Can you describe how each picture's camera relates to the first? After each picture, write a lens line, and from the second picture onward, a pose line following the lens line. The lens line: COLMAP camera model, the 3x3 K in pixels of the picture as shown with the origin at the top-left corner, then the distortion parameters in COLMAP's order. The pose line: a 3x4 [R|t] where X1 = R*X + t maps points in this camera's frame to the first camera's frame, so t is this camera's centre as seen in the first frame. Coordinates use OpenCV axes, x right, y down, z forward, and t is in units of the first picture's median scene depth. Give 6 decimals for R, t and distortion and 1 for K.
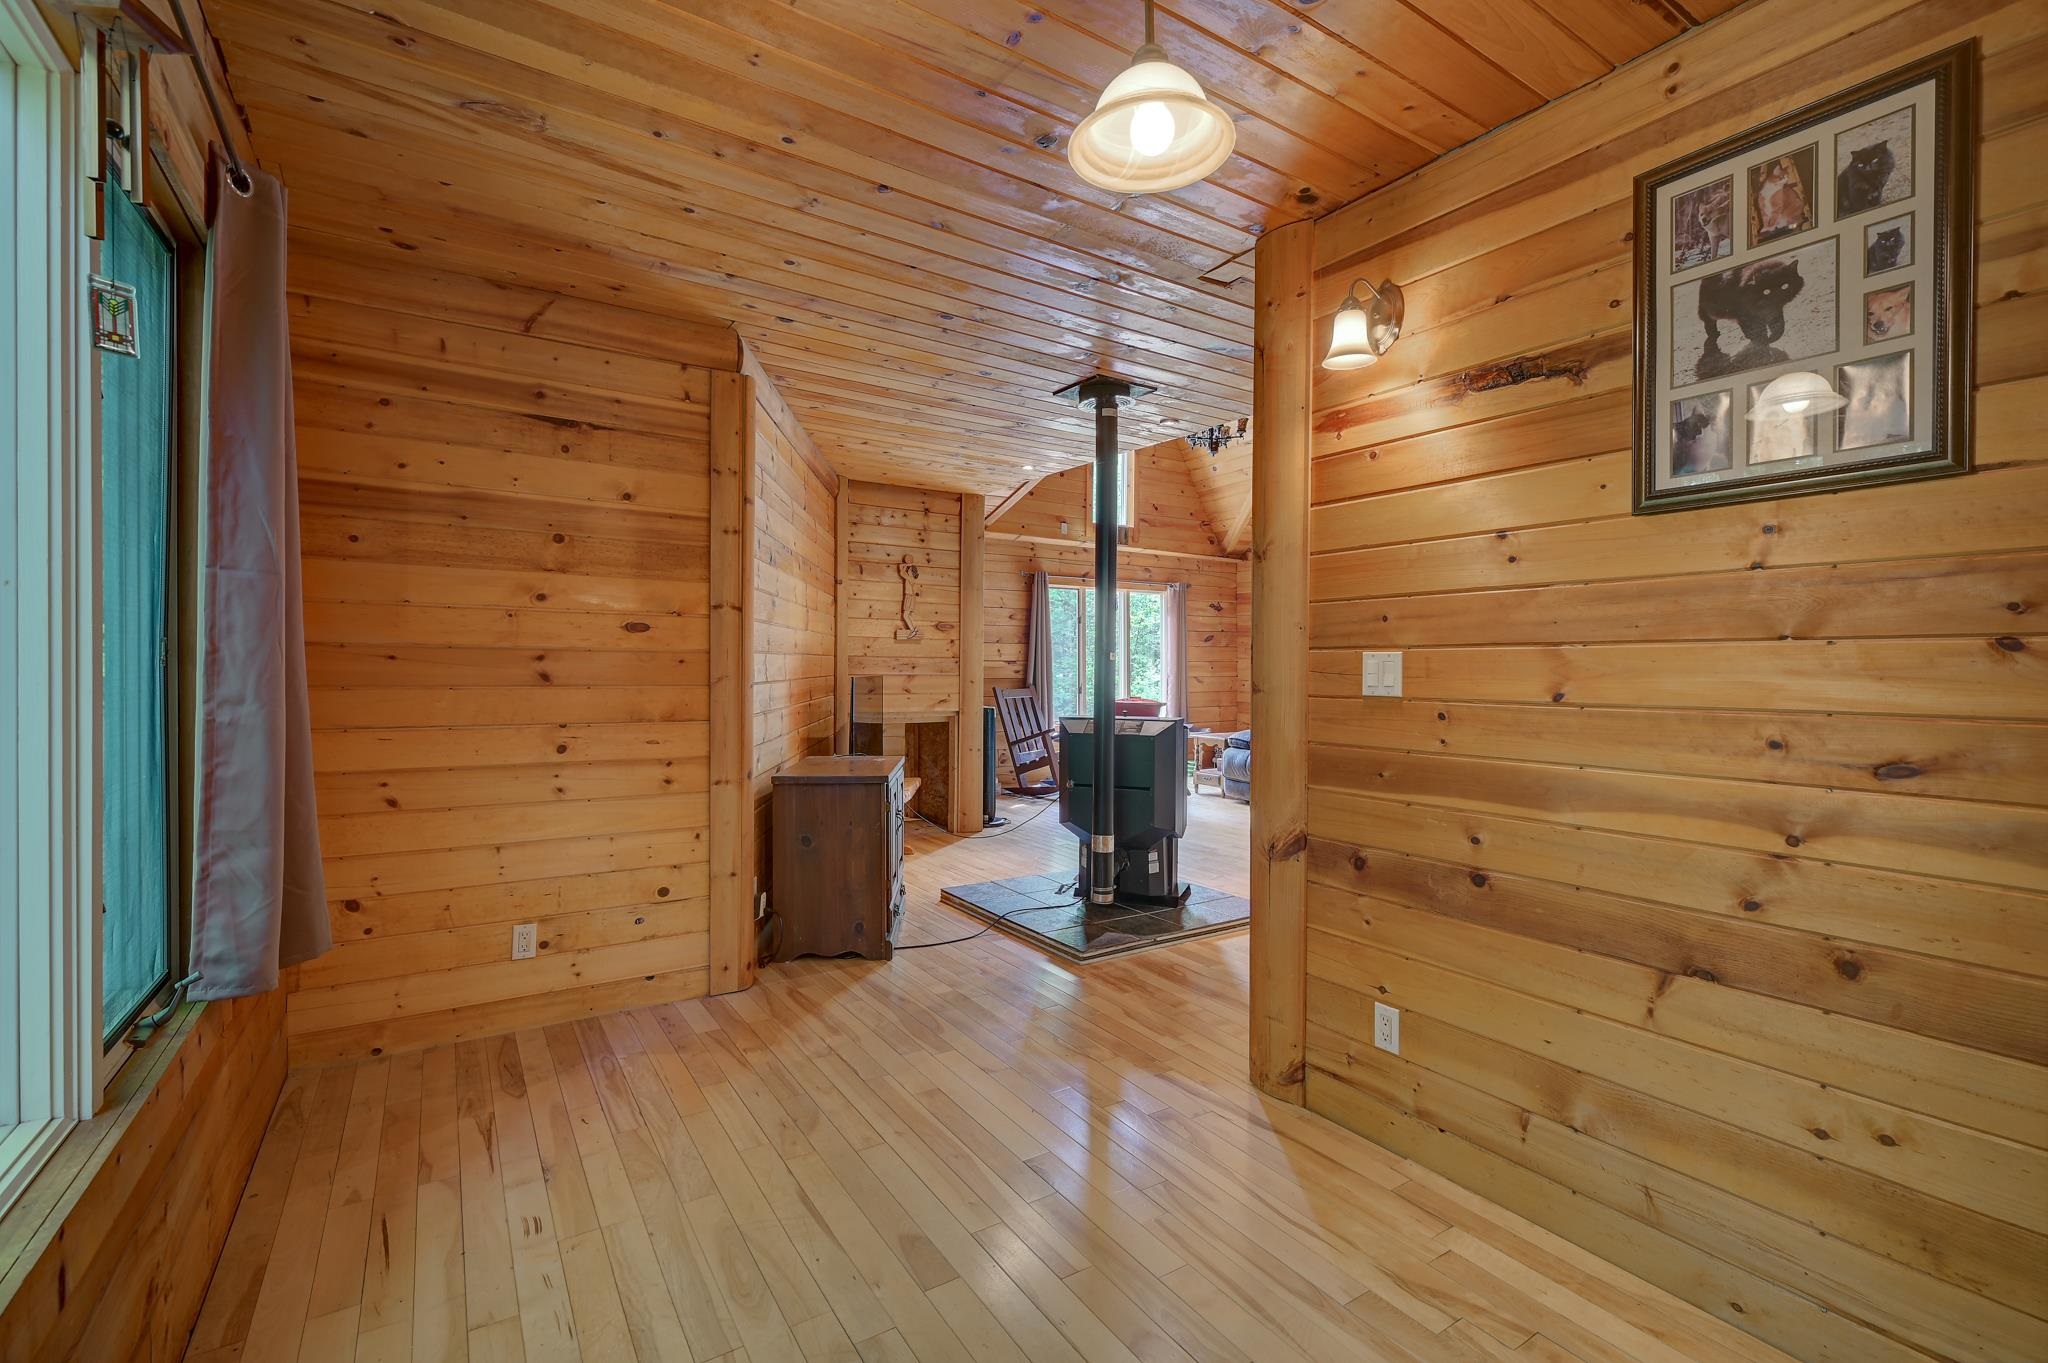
lens RADIAL K [[903.9, 0, 1030.9], [0, 903.9, 668.8], [0, 0, 1]] dist [-0.001553, 0.001137]
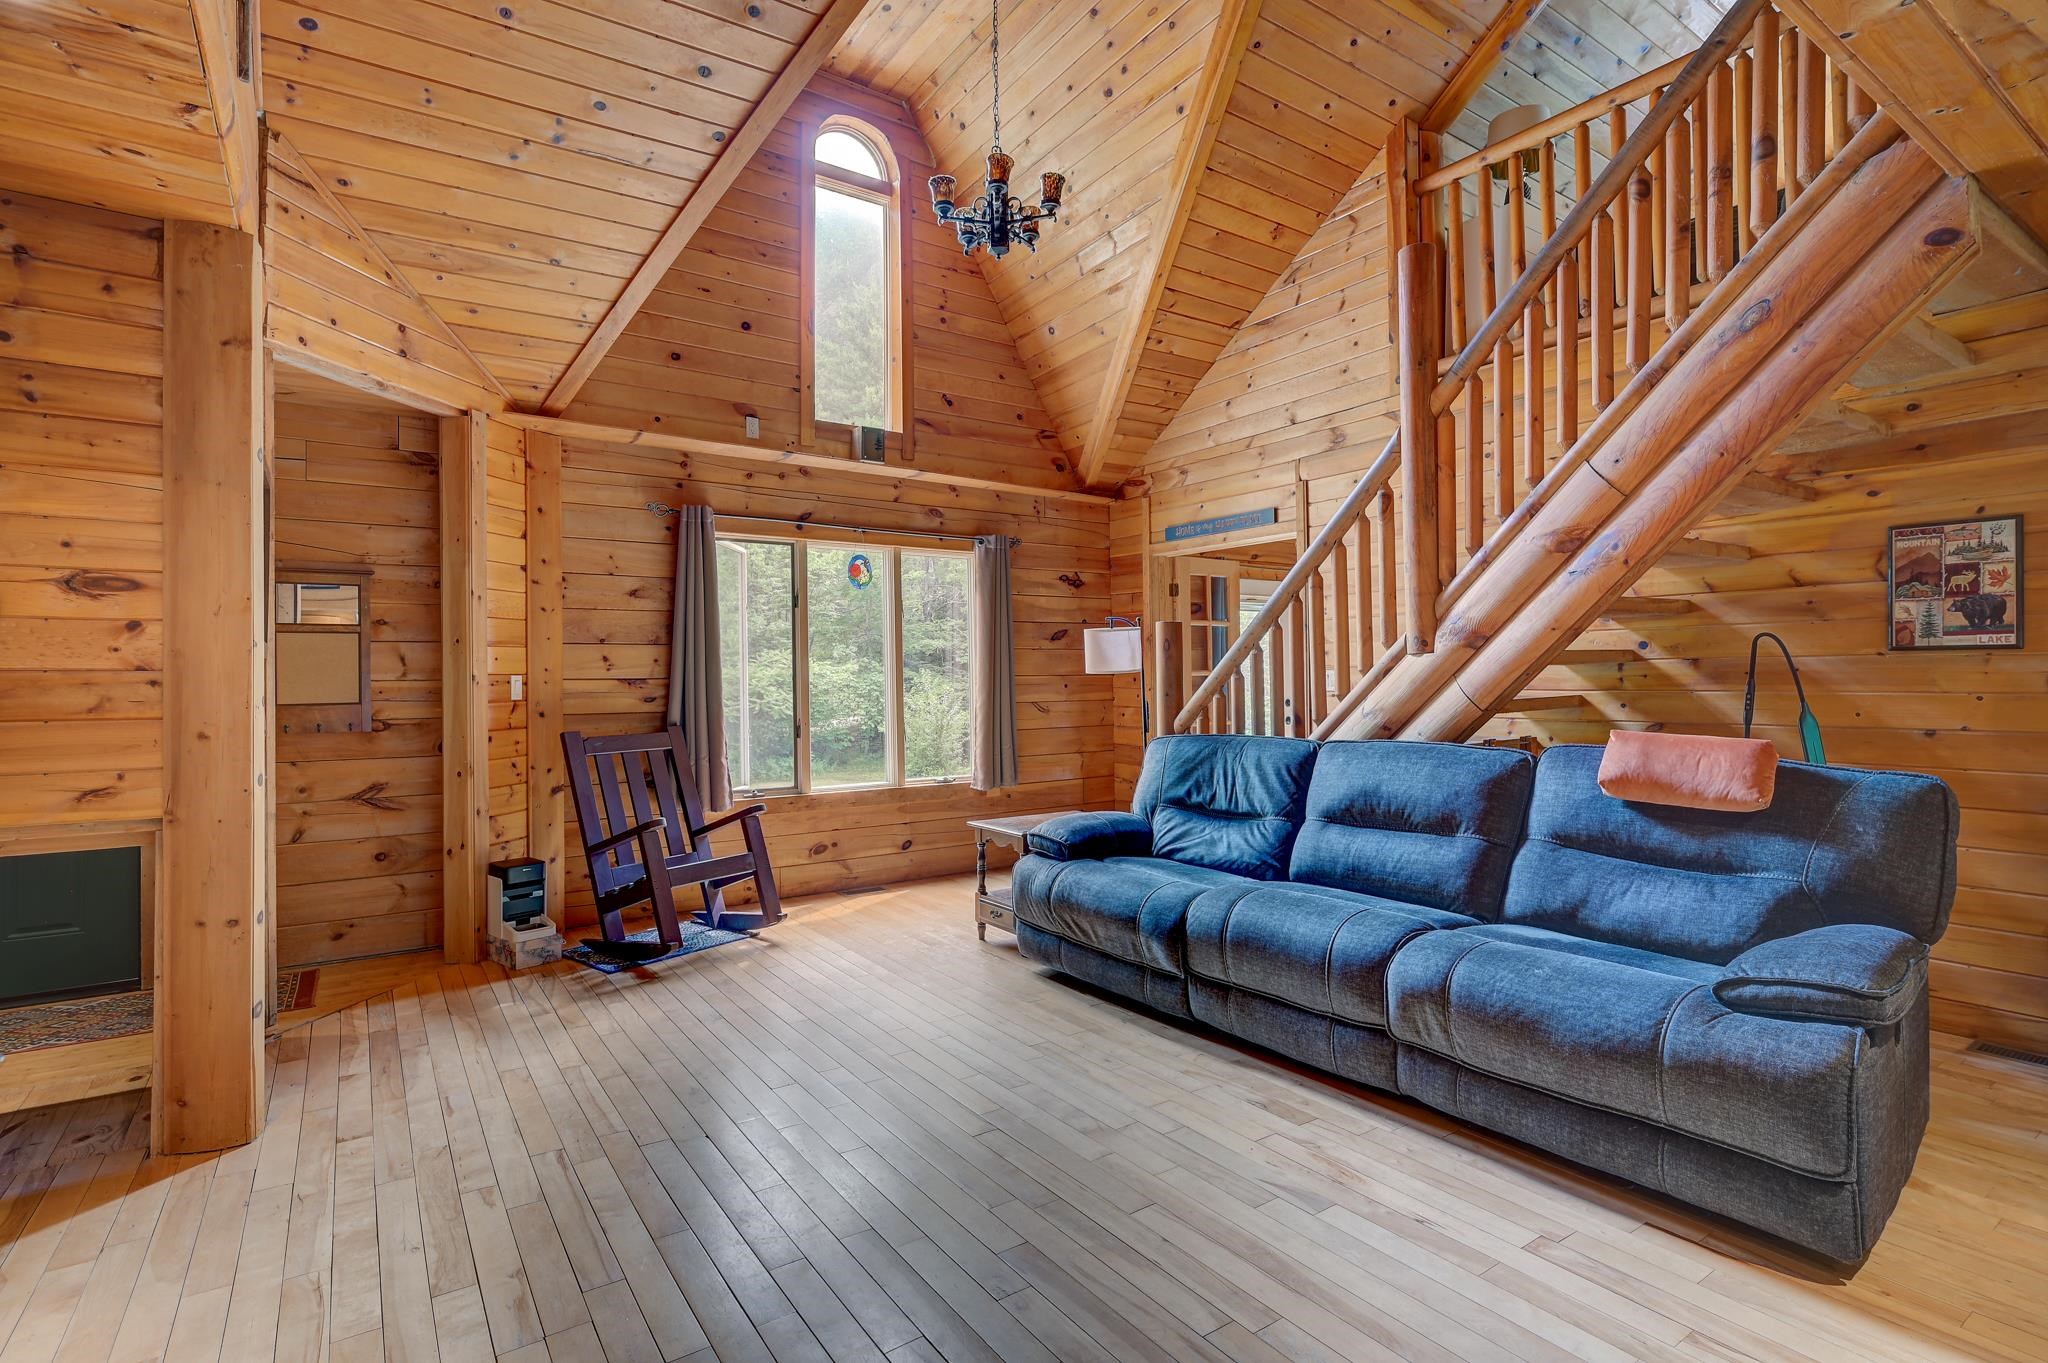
lens RADIAL K [[989.9, 0, 1042.6], [0, 989.9, 678.0], [0, 0, 1]] dist [-0.019622, 0.002213]
pose [[0.998998, -0.015681, 0.041916, 0.175256], [0.016124, 0.999817, -0.010251, 0.000239], [-0.041747, 0.010916, 0.999069, 0.406560]]
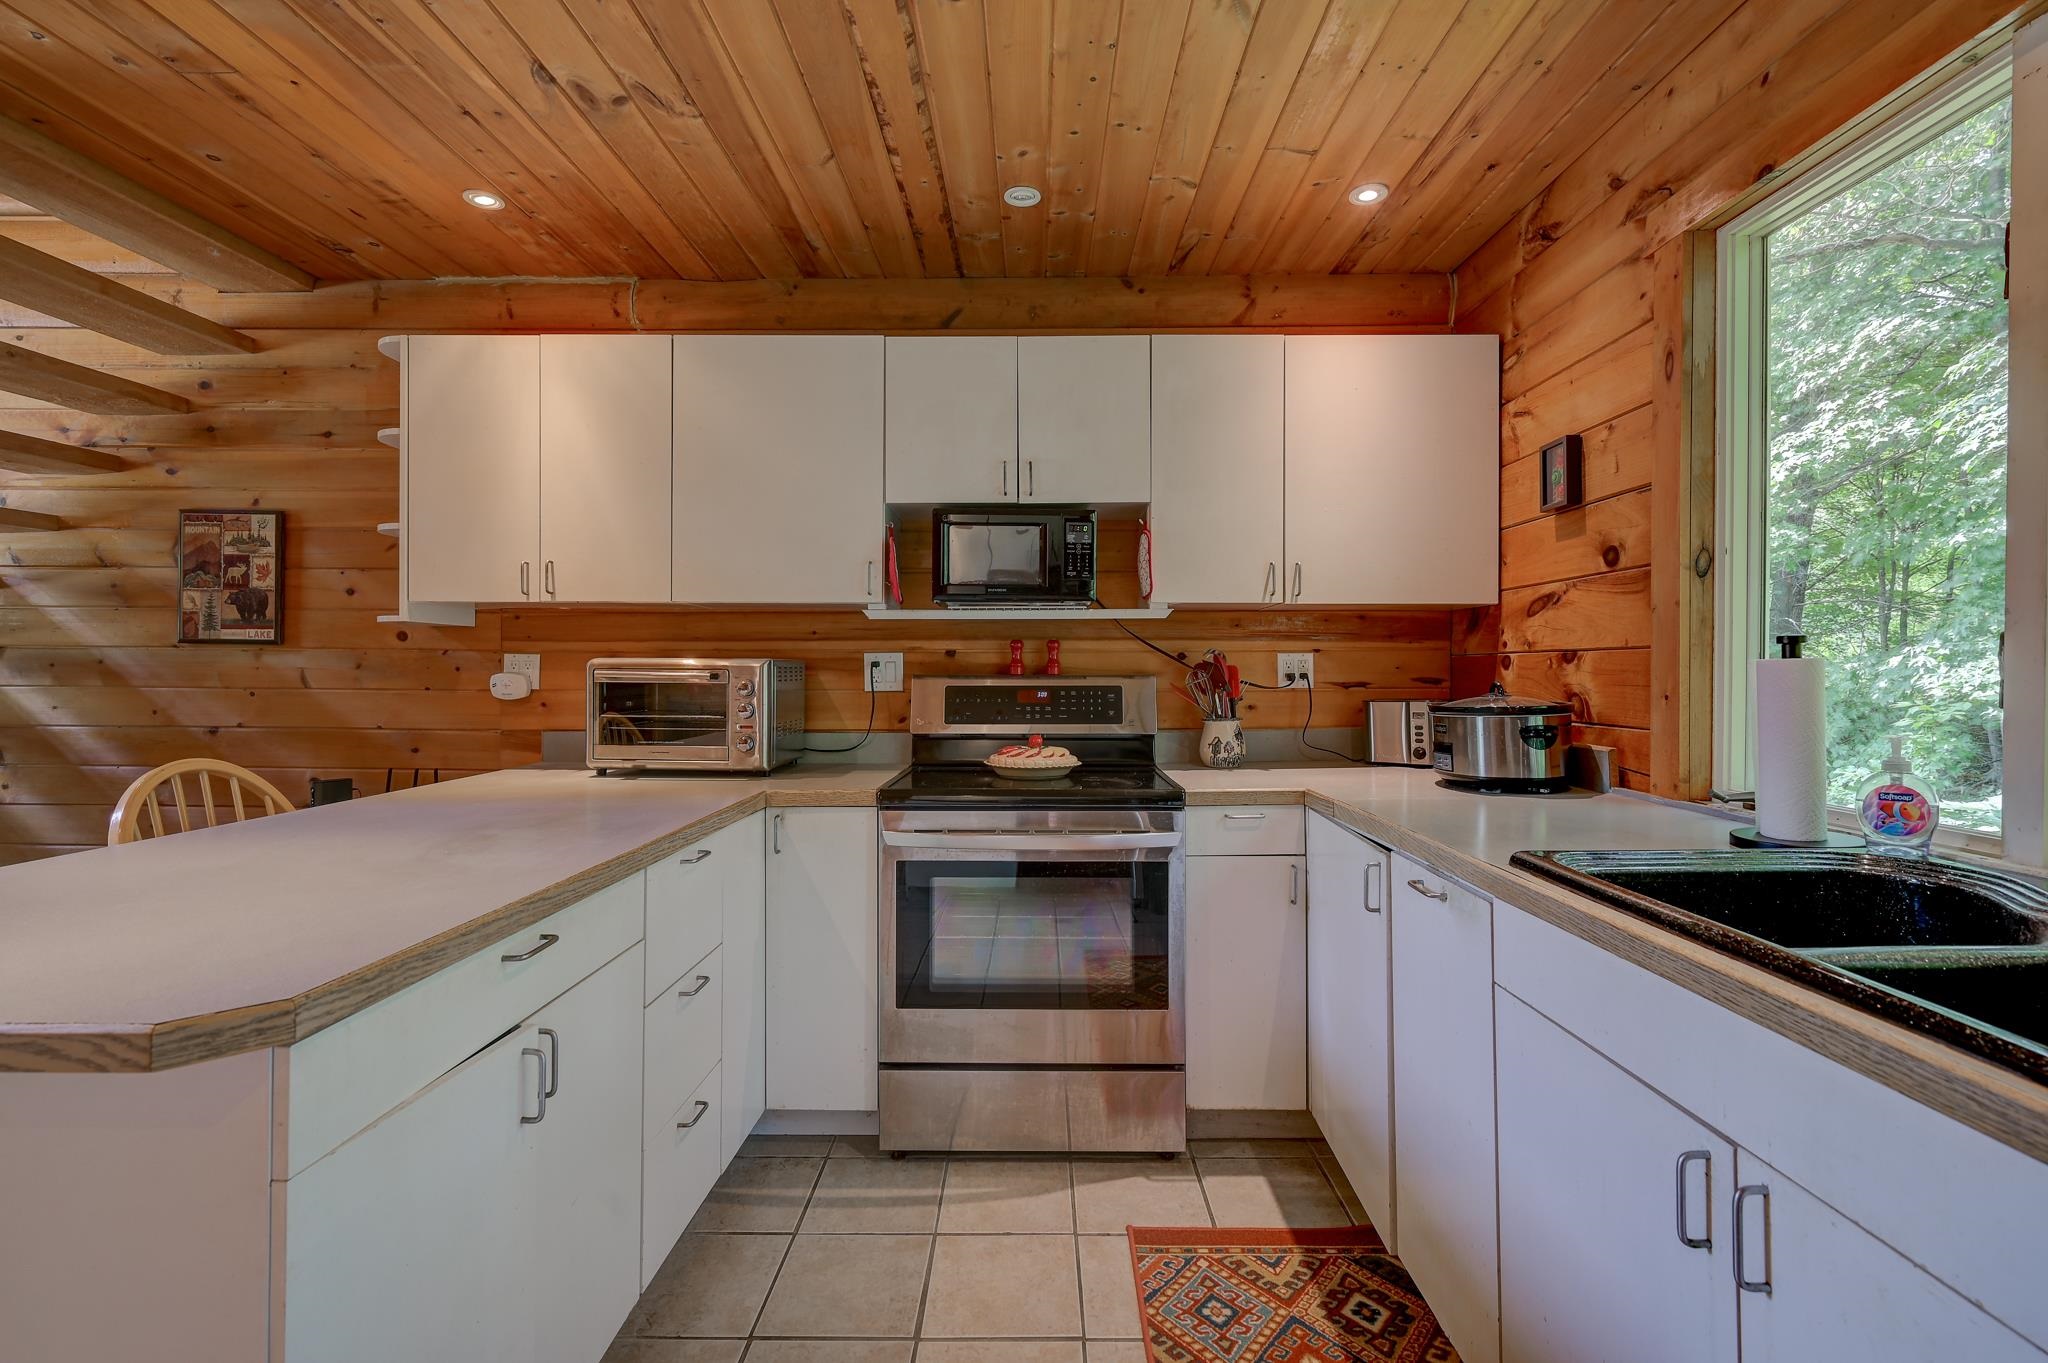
lens RADIAL K [[903.9, 0, 1017.6], [0, 903.9, 673.2], [0, 0, 1]] dist [-0.001553, 0.001137]
pose [[0.549879, -0.006048, 0.835222, 0.417225], [0.005718, 0.999978, 0.003476, 0.002761], [-0.835225, 0.002865, 0.549901, 0.336935]]
